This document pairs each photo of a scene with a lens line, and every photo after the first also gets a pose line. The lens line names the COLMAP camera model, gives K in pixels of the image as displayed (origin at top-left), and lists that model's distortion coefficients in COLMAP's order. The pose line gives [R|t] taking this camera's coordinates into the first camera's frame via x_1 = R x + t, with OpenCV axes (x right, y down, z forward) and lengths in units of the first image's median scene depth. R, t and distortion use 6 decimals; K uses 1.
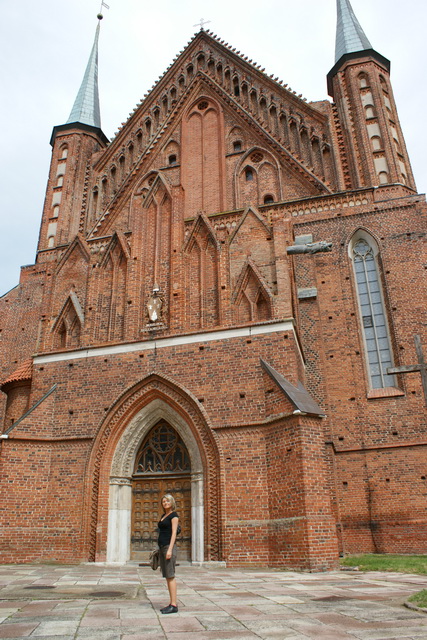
lens RADIAL K [[514.6, 0, 215.6], [0, 514.6, 322.5], [0, 0, 1]] dist [-0.145888, 0.120230]
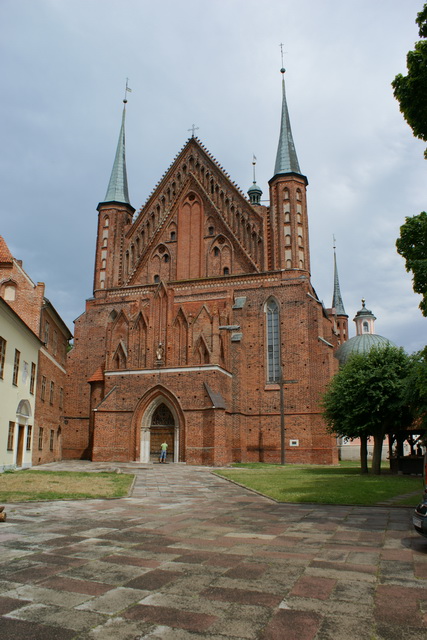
lens RADIAL K [[514.6, 0, 214.6], [0, 514.6, 323.0], [0, 0, 1]] dist [-0.145888, 0.120230]
pose [[0.998910, 0.014148, -0.044473, 0.210259], [-0.006495, 0.985809, 0.167744, -0.518025], [0.046215, -0.167273, 0.984827, -1.123648]]
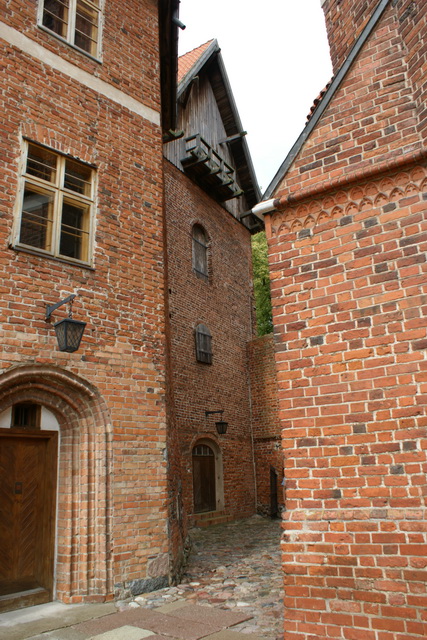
lens RADIAL K [[514.6, 0, 211.7], [0, 514.6, 326.6], [0, 0, 1]] dist [-0.145888, 0.120230]
pose [[0.602632, -0.215469, -0.768380, -0.202091], [0.345614, 0.938343, 0.007932, 0.255053], [0.719295, -0.270343, 0.639945, 0.689930]]
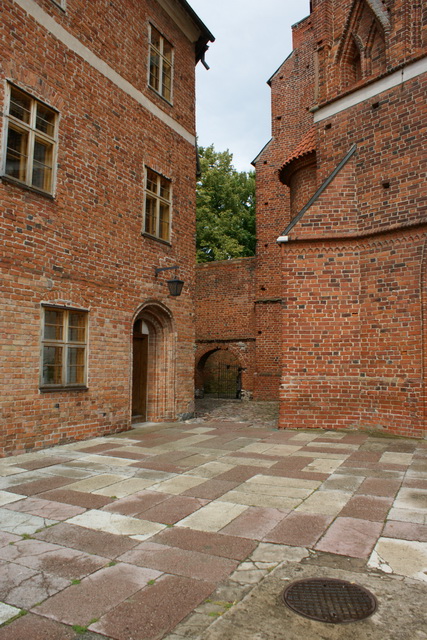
lens RADIAL K [[514.6, 0, 214.5], [0, 514.6, 325.8], [0, 0, 1]] dist [-0.145888, 0.120230]
pose [[0.817404, -0.012732, -0.575925, -0.111250], [0.205725, 0.940282, 0.271197, 0.125366], [0.538078, -0.340159, 0.771209, 0.379148]]
